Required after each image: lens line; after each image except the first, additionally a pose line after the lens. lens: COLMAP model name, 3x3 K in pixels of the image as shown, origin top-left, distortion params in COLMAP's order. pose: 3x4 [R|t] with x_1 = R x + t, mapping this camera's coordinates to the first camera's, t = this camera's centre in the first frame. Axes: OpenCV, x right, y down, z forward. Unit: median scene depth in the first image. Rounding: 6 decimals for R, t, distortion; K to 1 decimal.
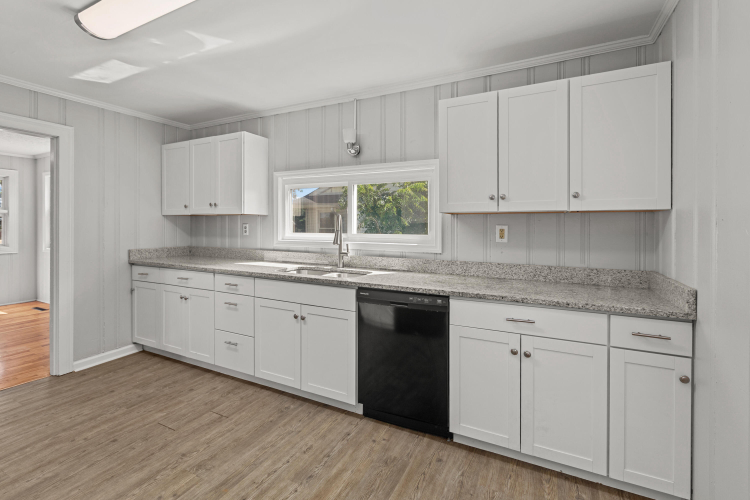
lens RADIAL K [[342.9, 0, 373.6], [0, 342.9, 230.4], [0, 0, 1]] dist [0.001648, 0.000224]
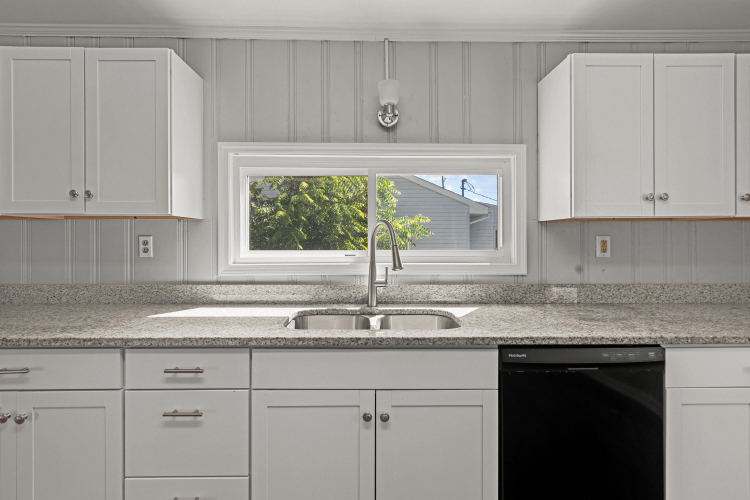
lens RADIAL K [[340.9, 0, 375.1], [0, 340.9, 239.7], [0, 0, 1]] dist [0.003181, 0.000180]
pose [[0.883057, -0.007957, 0.469199, -0.395661], [0.013456, 0.999874, -0.008369, -0.005291], [-0.469074, 0.013704, 0.883053, 0.481791]]
